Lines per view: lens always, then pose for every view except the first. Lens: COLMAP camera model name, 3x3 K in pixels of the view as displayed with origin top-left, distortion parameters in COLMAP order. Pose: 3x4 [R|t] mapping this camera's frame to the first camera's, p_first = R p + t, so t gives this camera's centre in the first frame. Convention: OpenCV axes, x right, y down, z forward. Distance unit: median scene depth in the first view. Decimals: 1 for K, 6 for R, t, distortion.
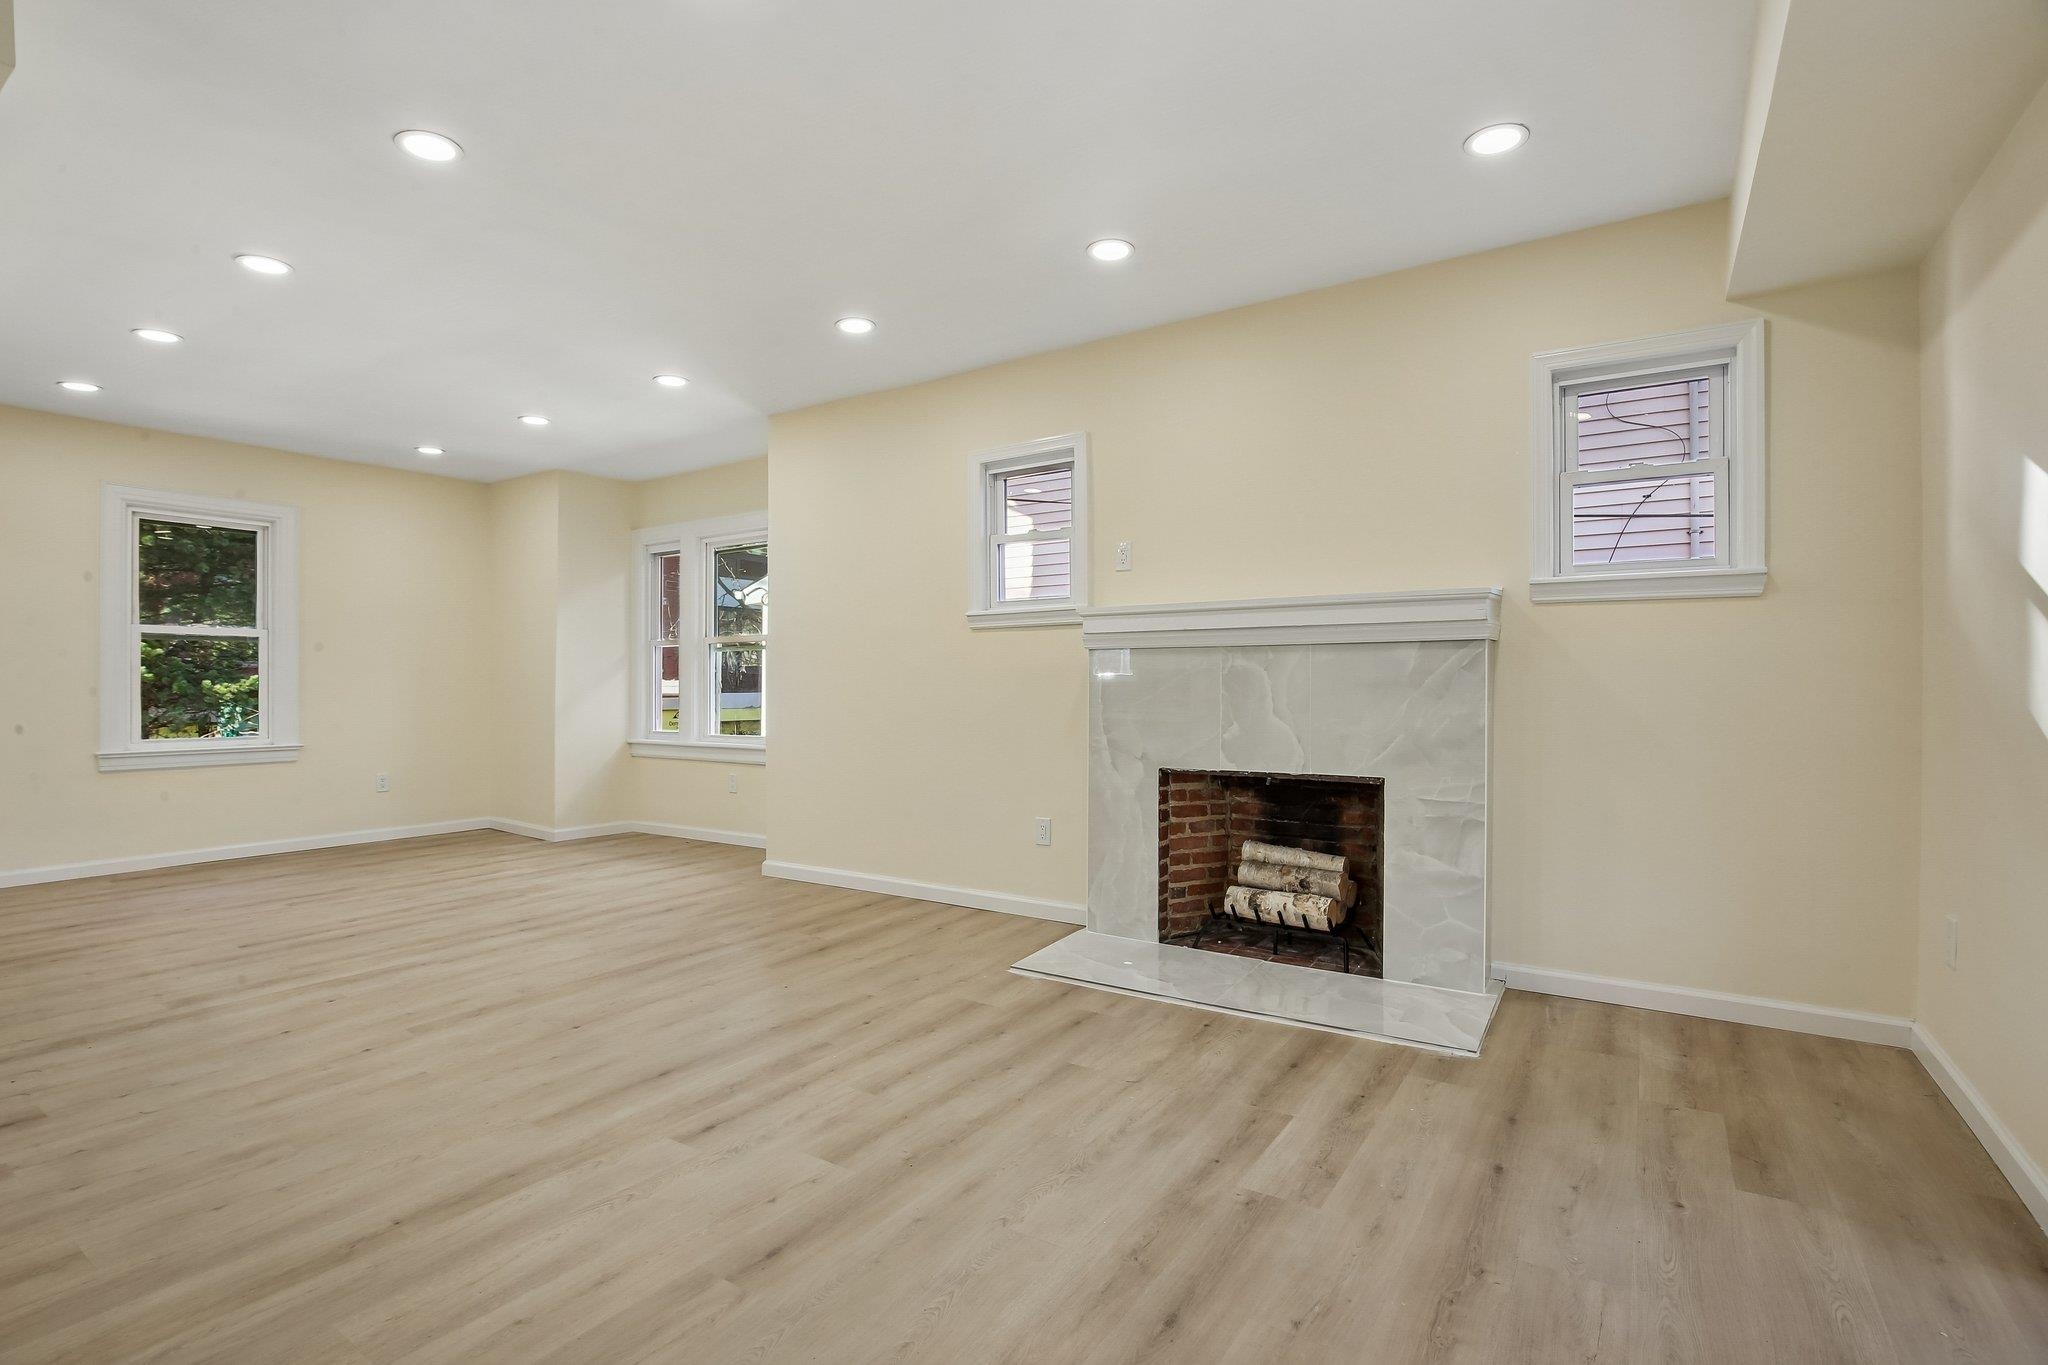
lens RADIAL K [[957.5, 0, 1027.1], [0, 957.5, 680.2], [0, 0, 1]] dist [-0.040761, 0.008001]
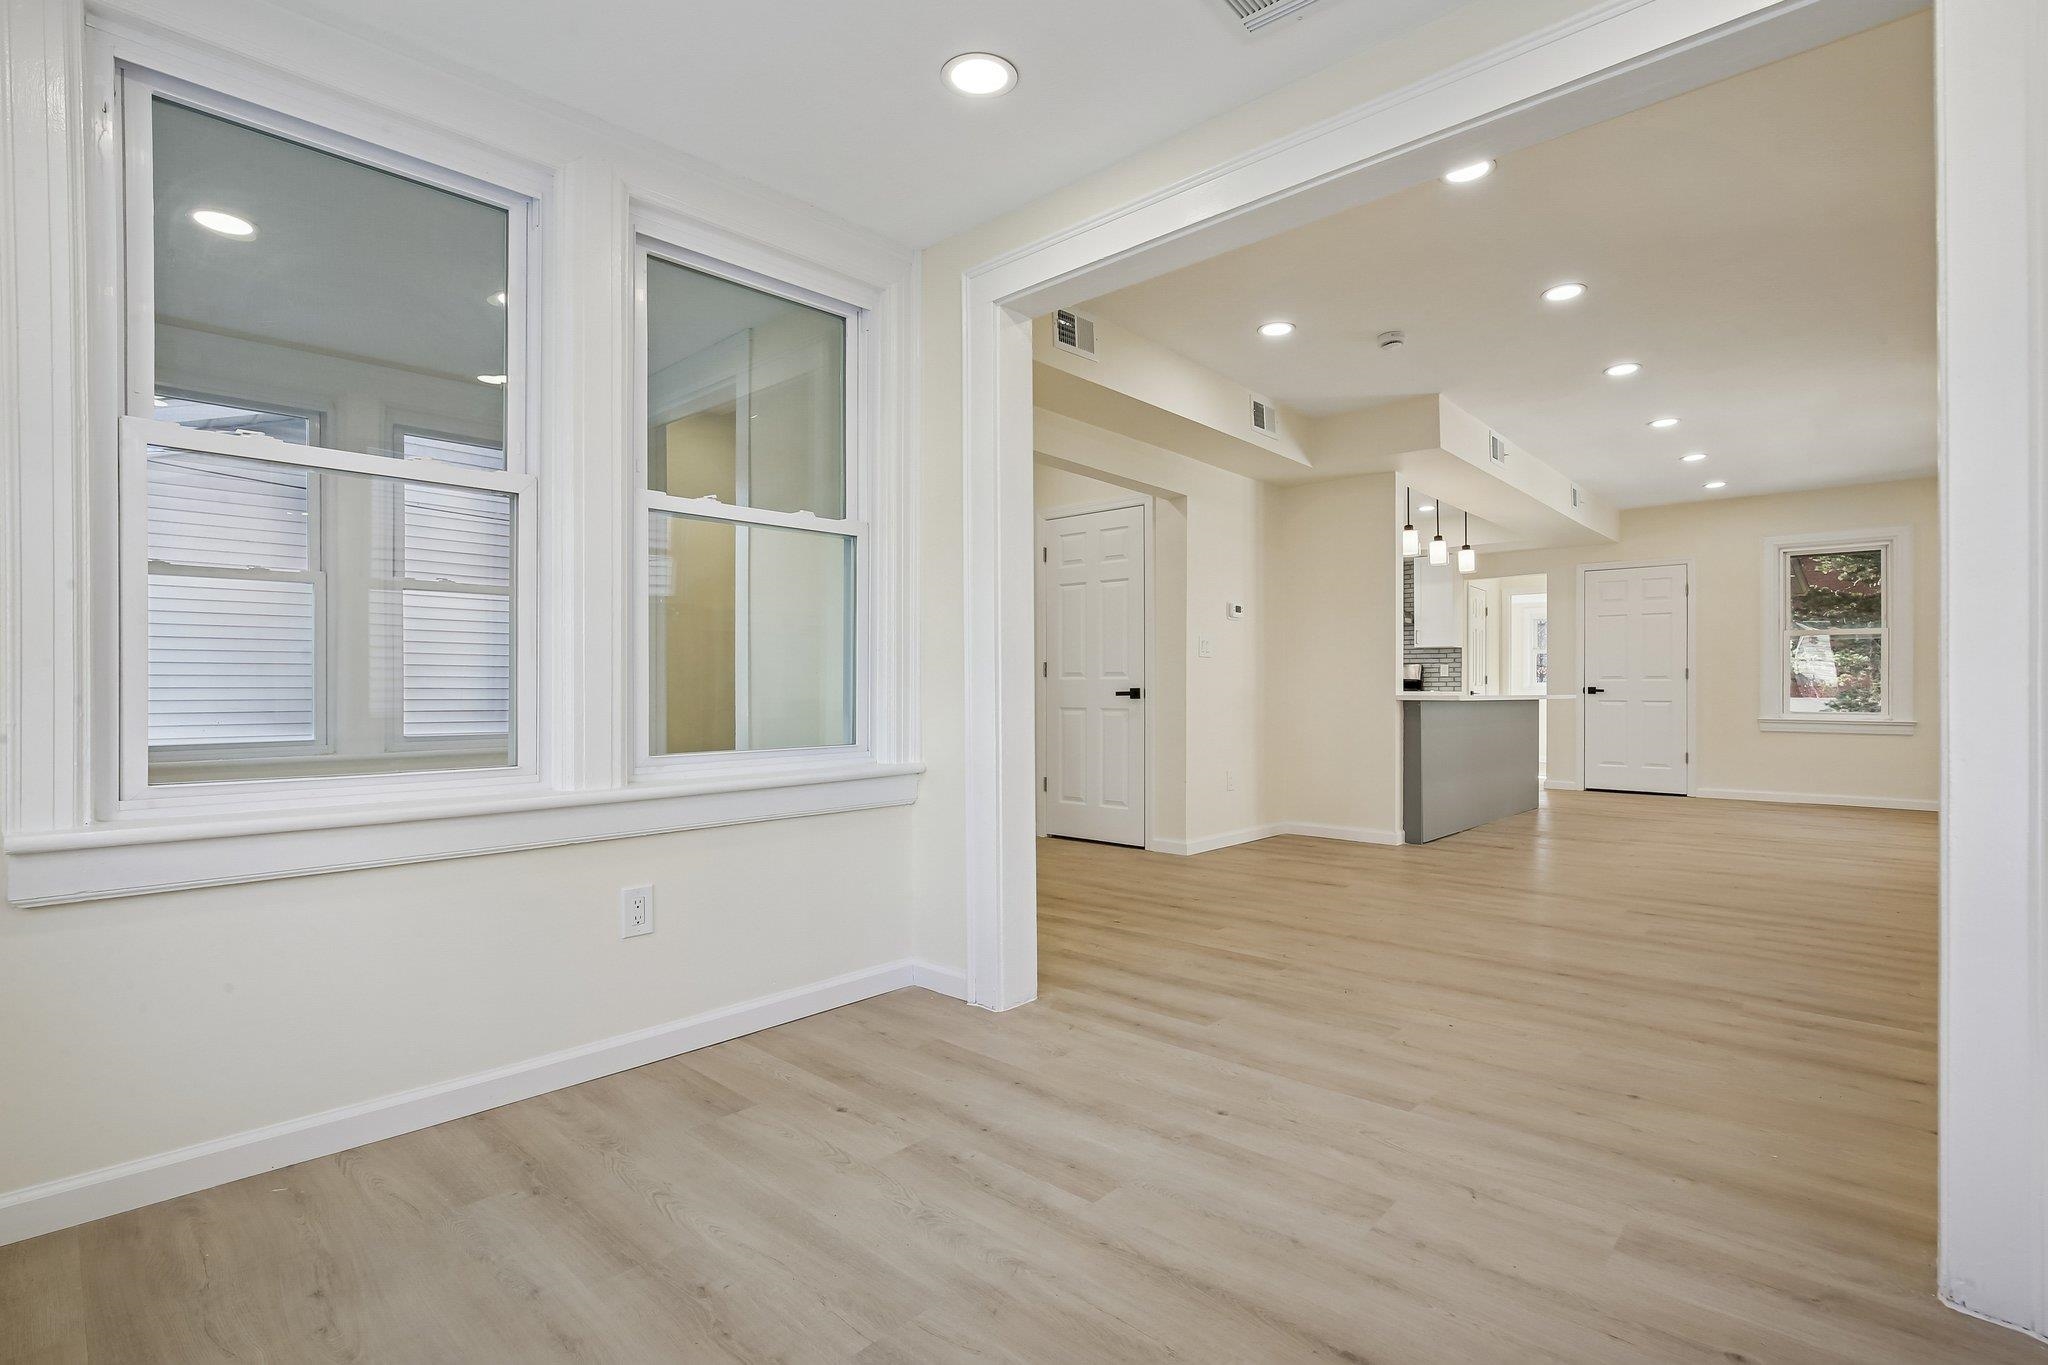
lens RADIAL K [[957.5, 0, 1014.1], [0, 957.5, 686.1], [0, 0, 1]] dist [-0.040761, 0.008001]
pose [[-0.164917, -0.001751, -0.986306, 0.936970], [0.000286, 0.999998, -0.001824, 0.040507], [0.986307, -0.000583, -0.164916, 0.088732]]
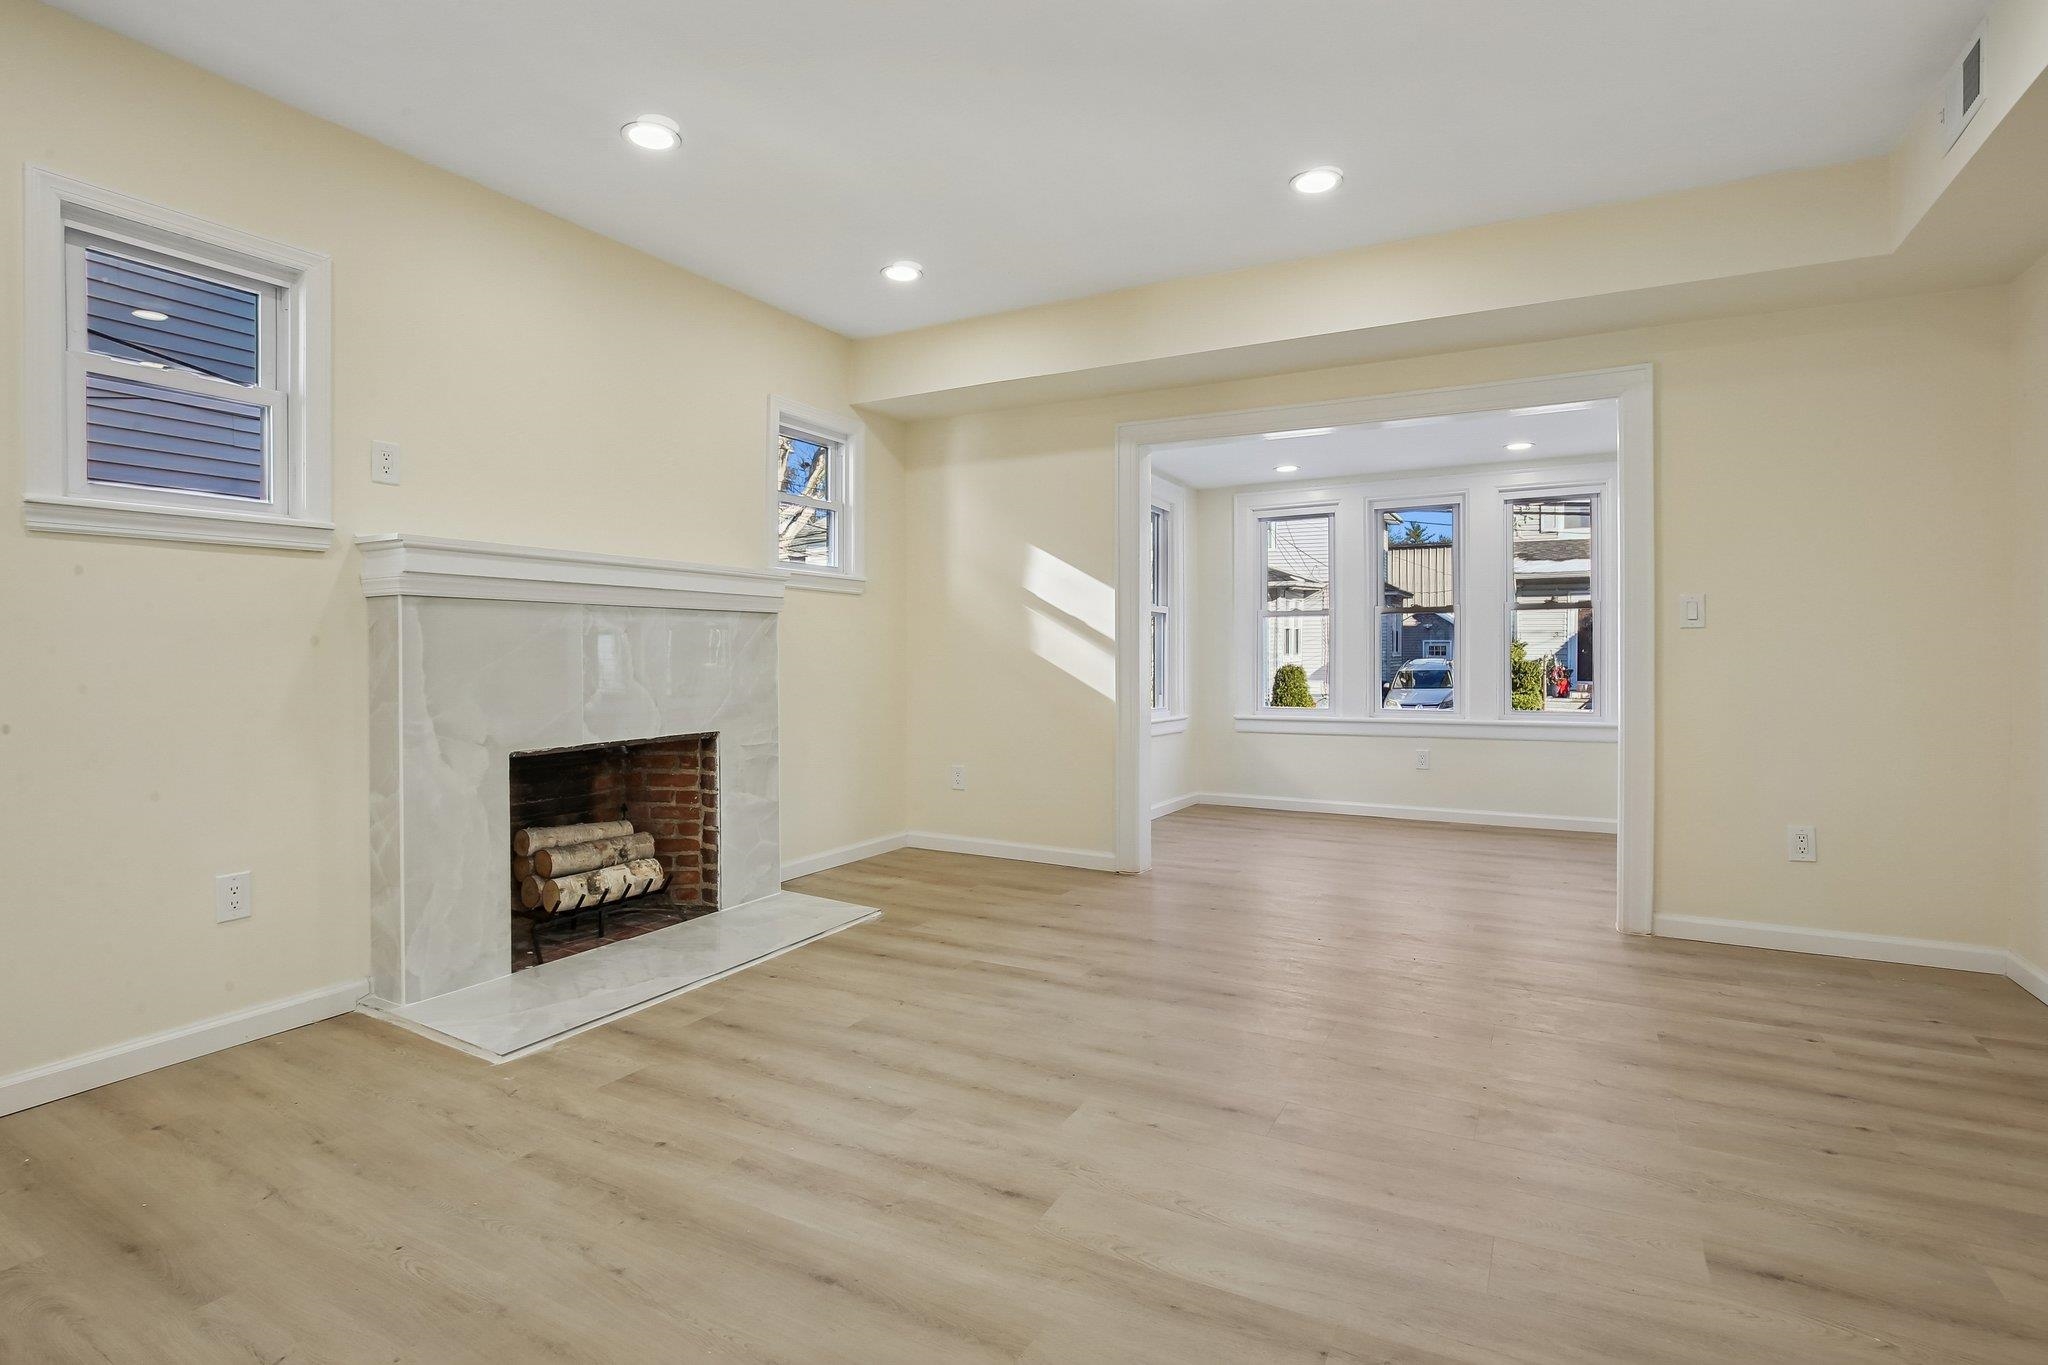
lens RADIAL K [[957.5, 0, 1040.7], [0, 957.5, 652.2], [0, 0, 1]] dist [-0.040761, 0.008001]
pose [[-0.090312, 0.004723, 0.995902, -0.689128], [0.000938, 0.999989, -0.004657, 0.013034], [-0.995913, 0.000513, -0.090315, 0.638875]]
